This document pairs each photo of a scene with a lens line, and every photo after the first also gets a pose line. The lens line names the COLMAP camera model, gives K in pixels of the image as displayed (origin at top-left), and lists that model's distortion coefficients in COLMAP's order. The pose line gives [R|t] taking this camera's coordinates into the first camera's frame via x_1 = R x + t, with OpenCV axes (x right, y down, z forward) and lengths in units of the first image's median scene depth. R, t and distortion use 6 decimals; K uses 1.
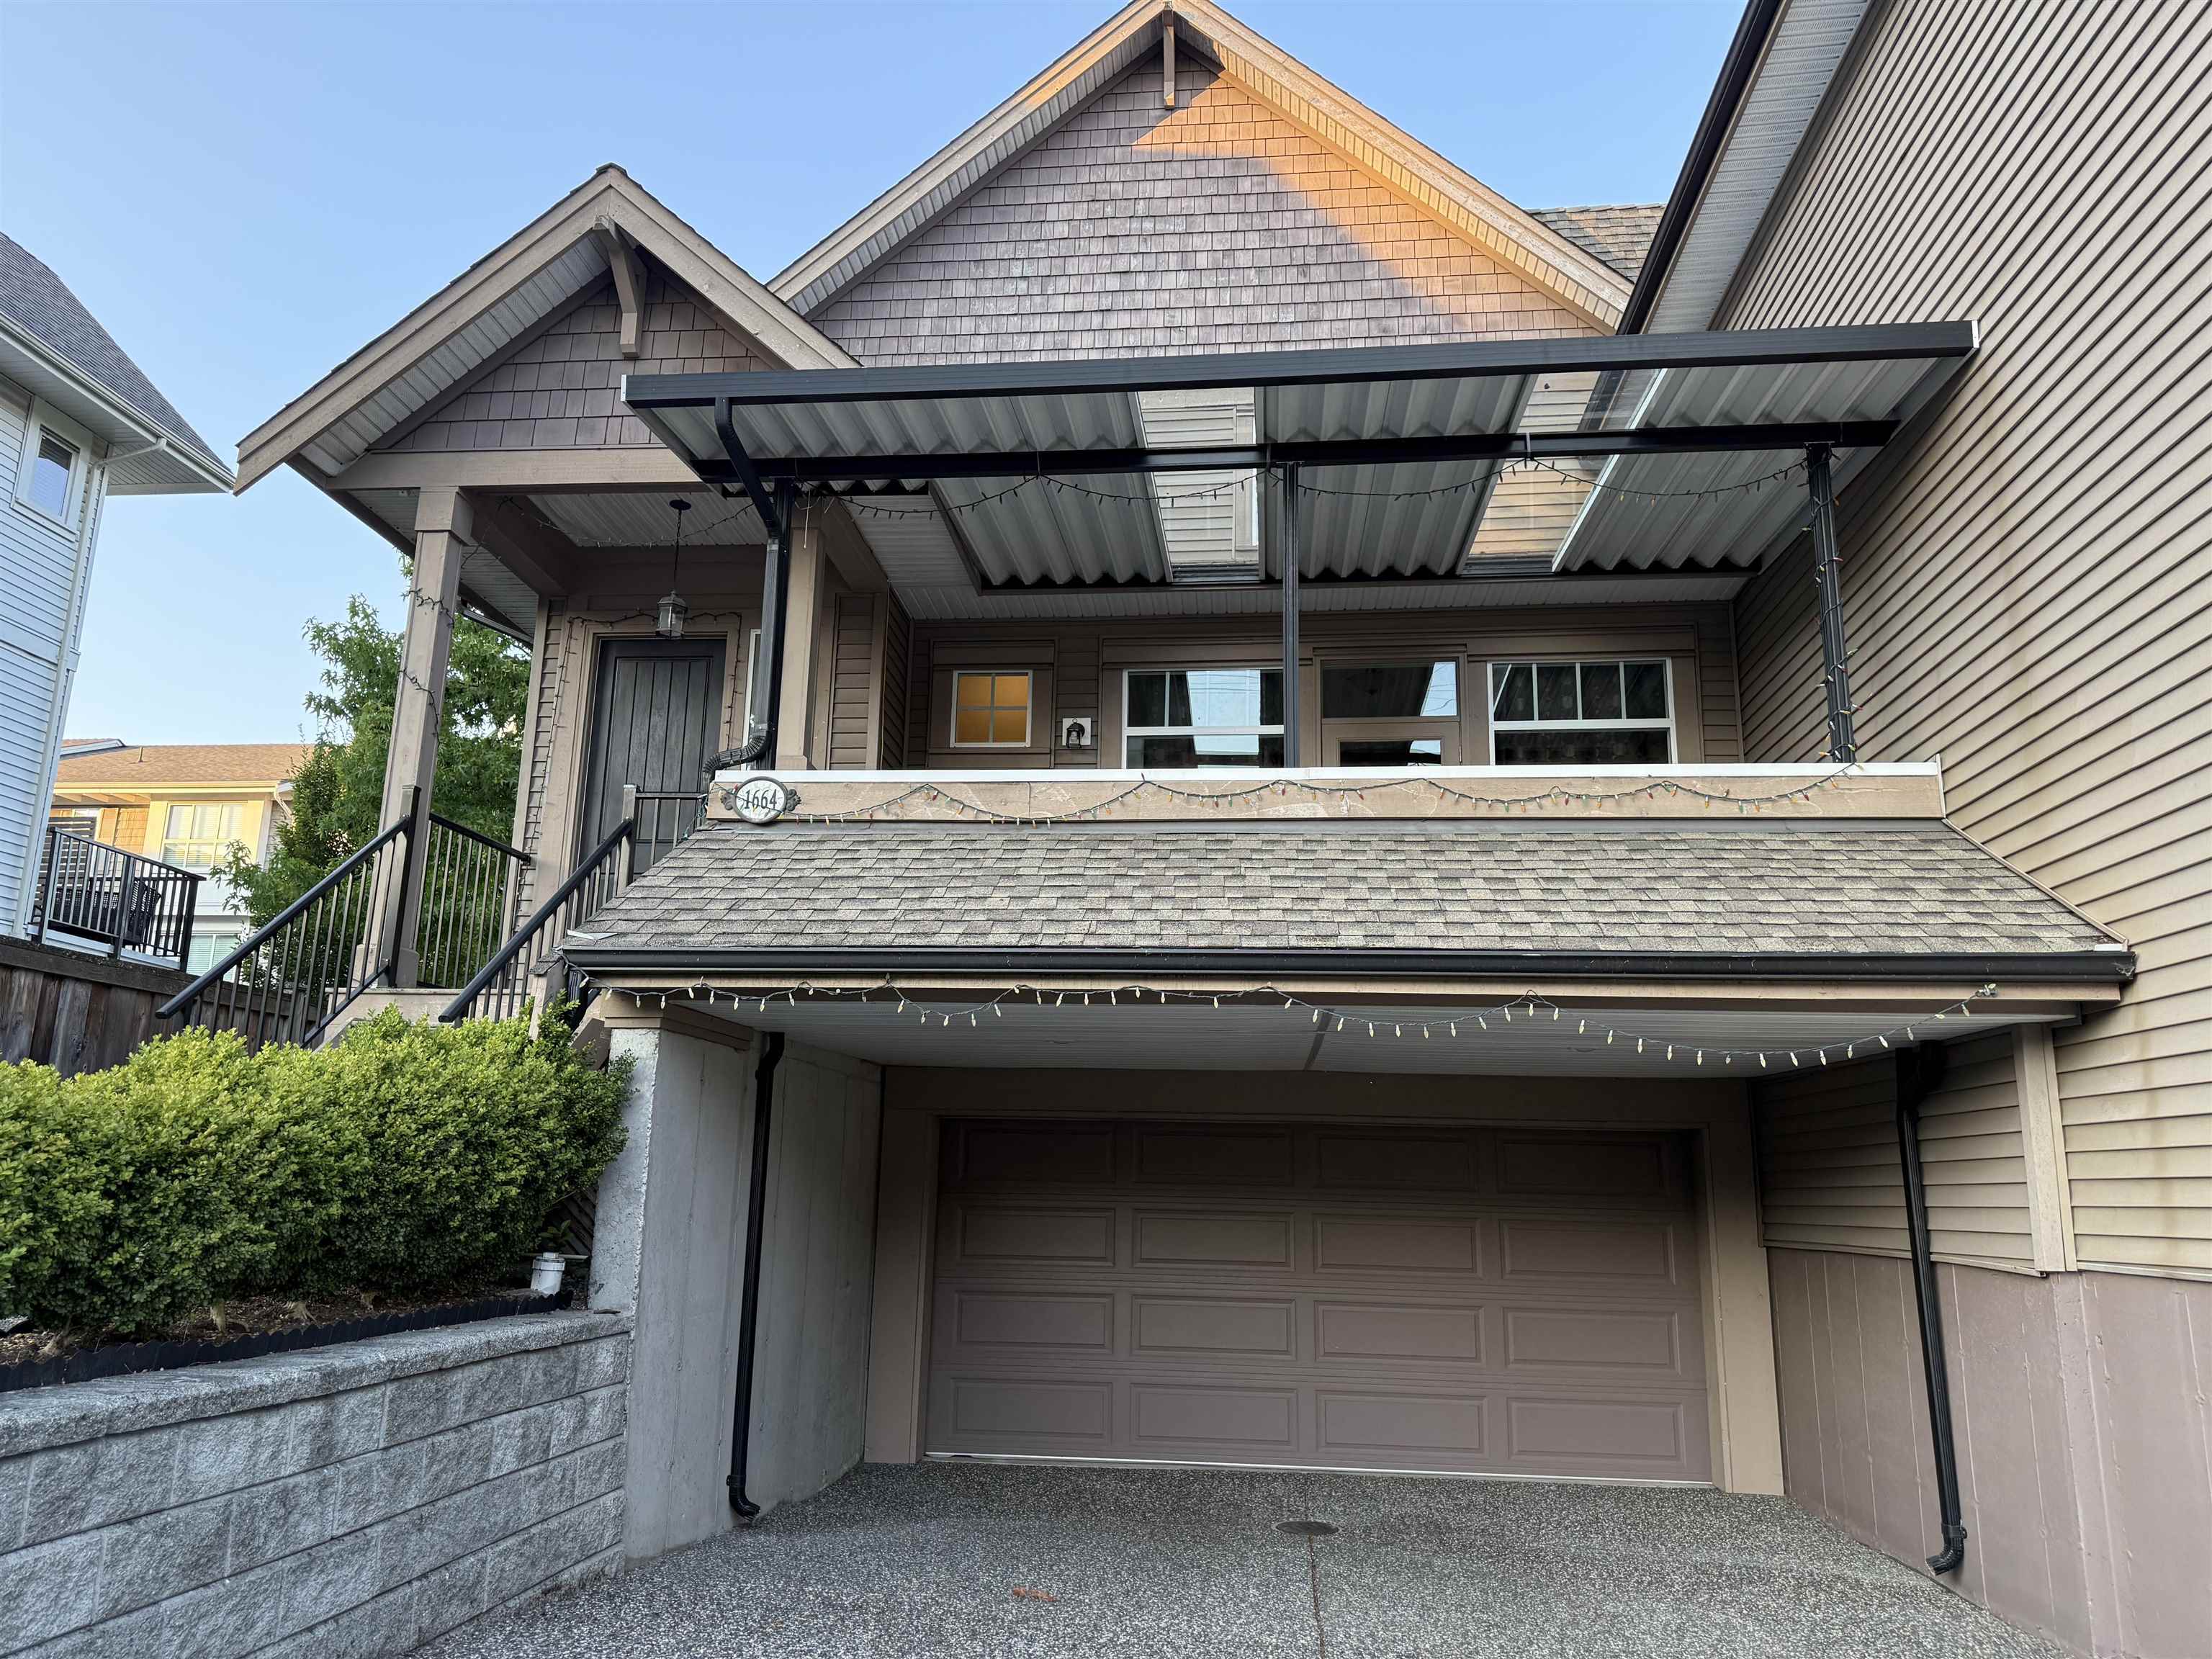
lens RADIAL K [[1573.9, 0, 1096.7], [0, 1573.9, 829.4], [0, 0, 1]] dist [0.019114, -0.004072]
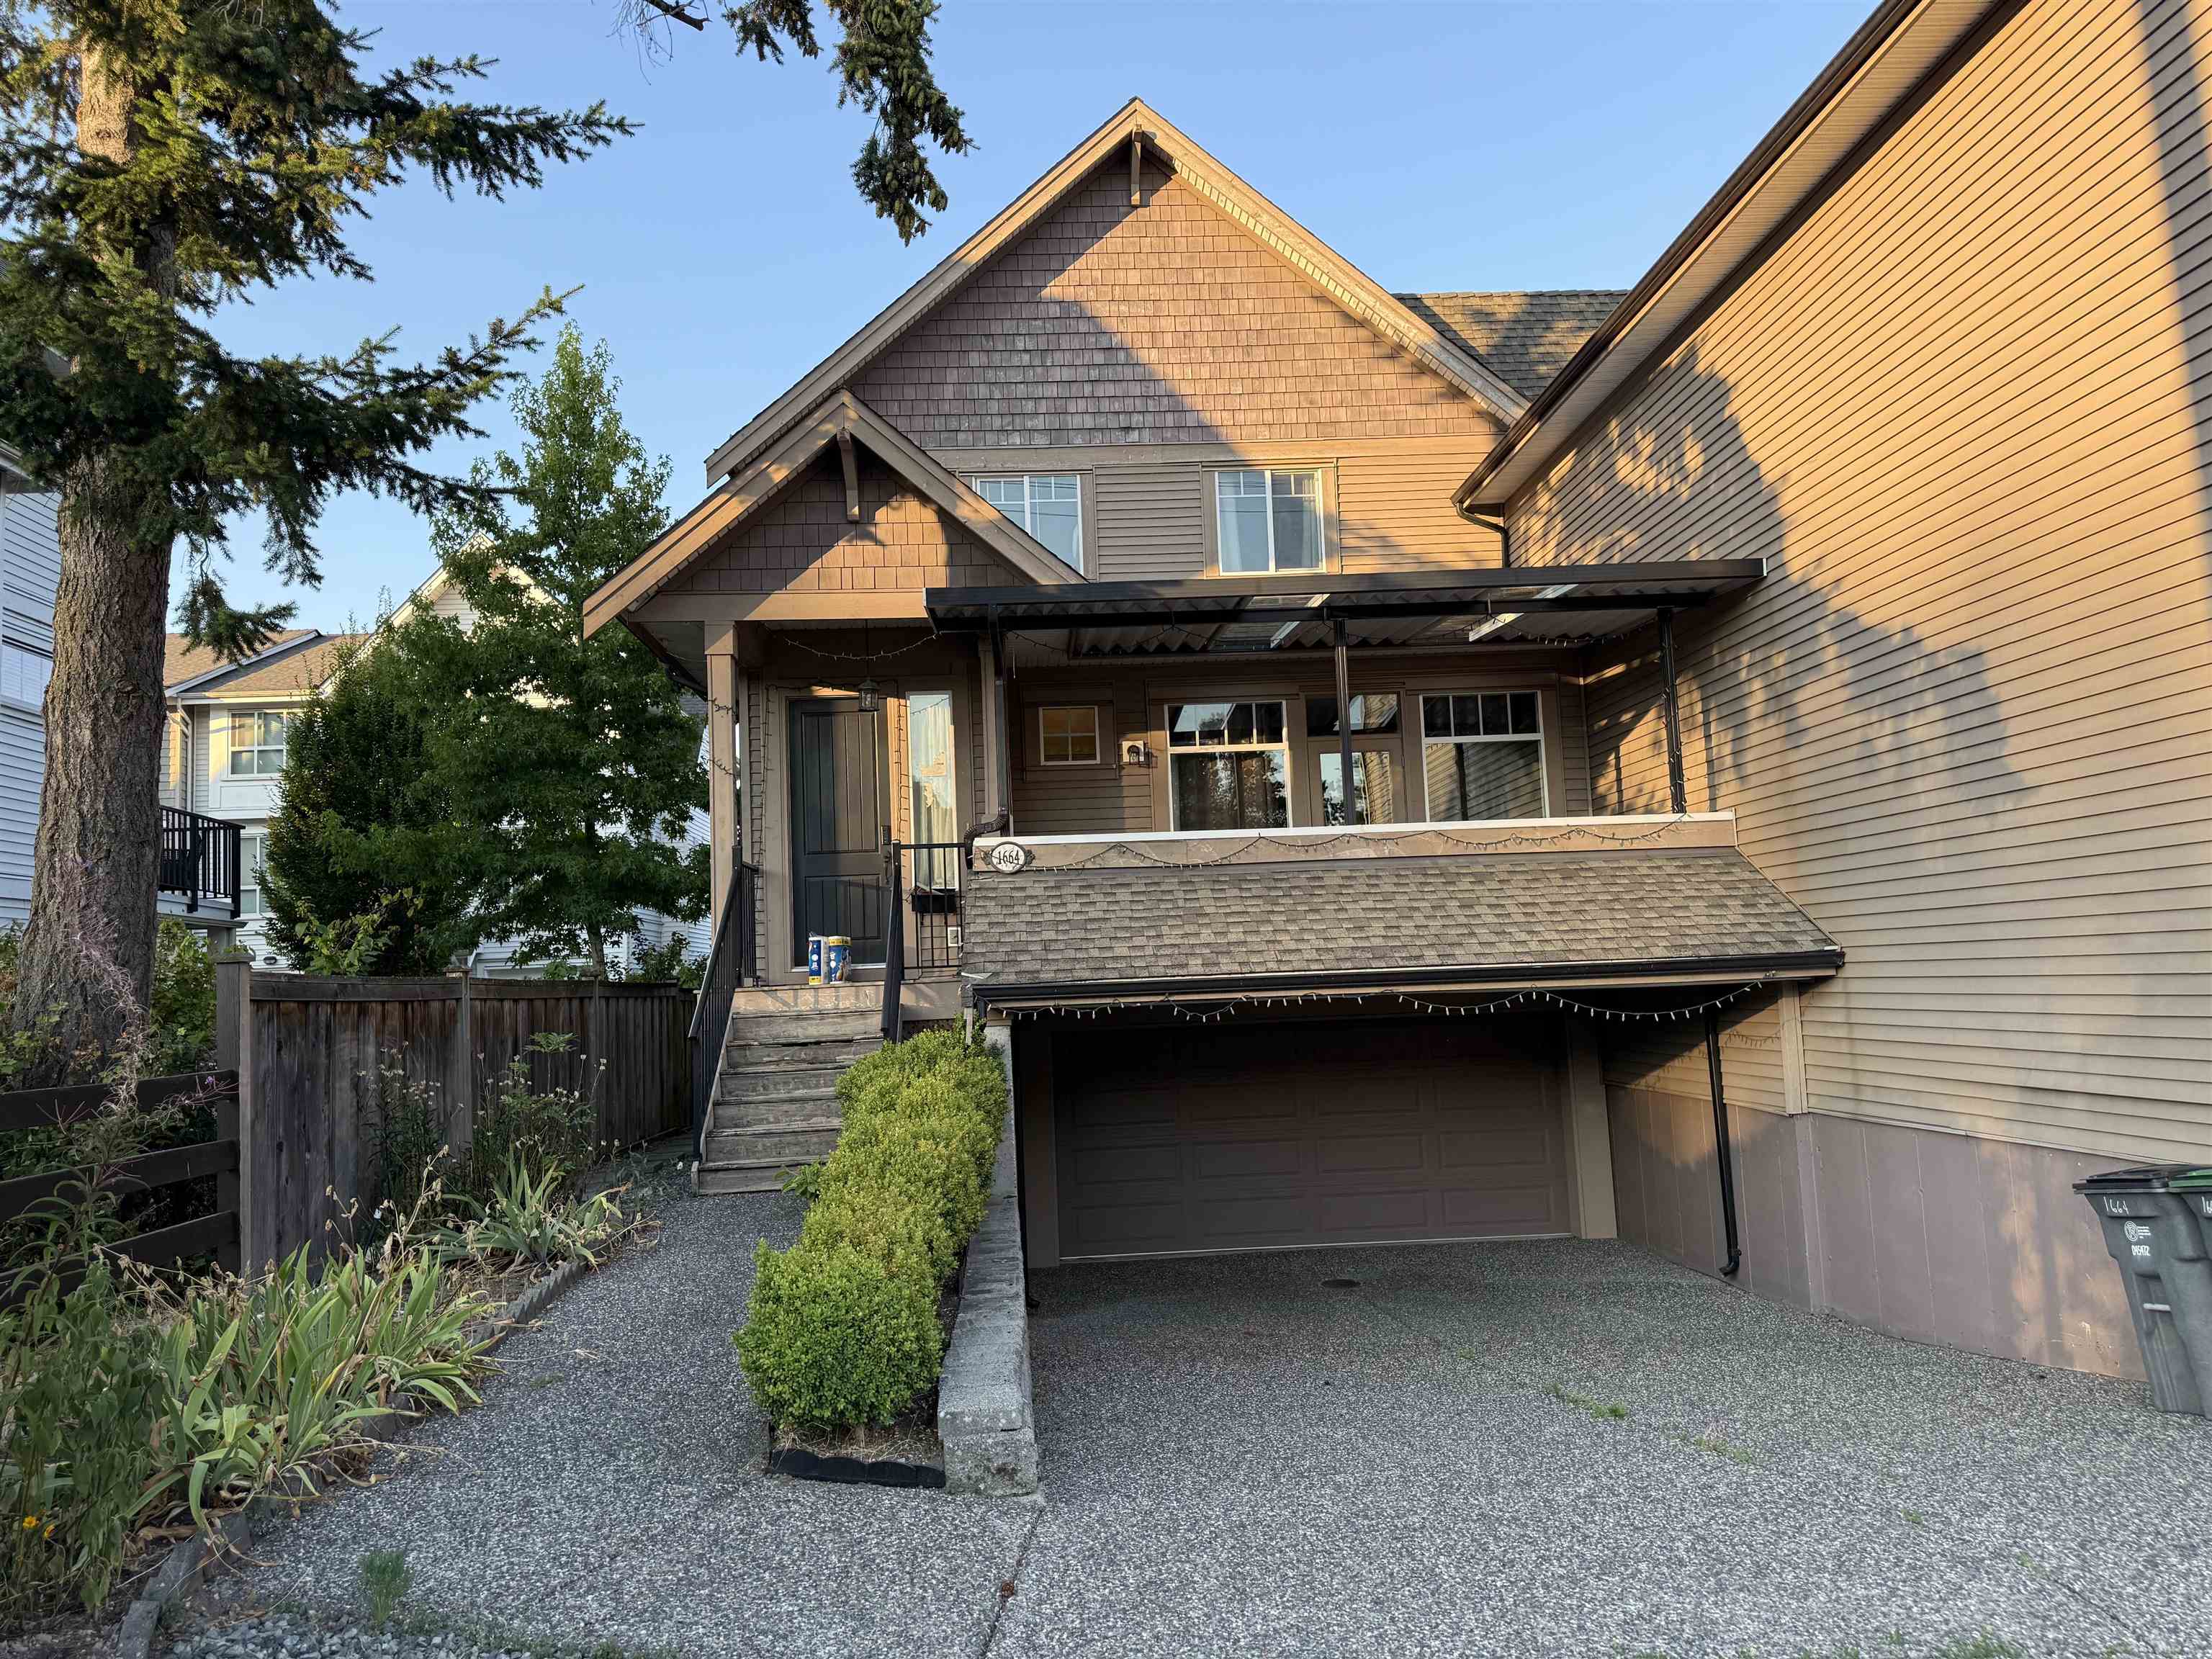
lens RADIAL K [[1548.0, 0, 1109.6], [0, 1548.0, 833.8], [0, 0, 1]] dist [0.073427, -0.094937]
pose [[0.985423, -0.046132, 0.163751, -0.304845], [0.025005, 0.991354, 0.128809, -0.195300], [-0.168277, -0.122837, 0.978056, -0.397003]]
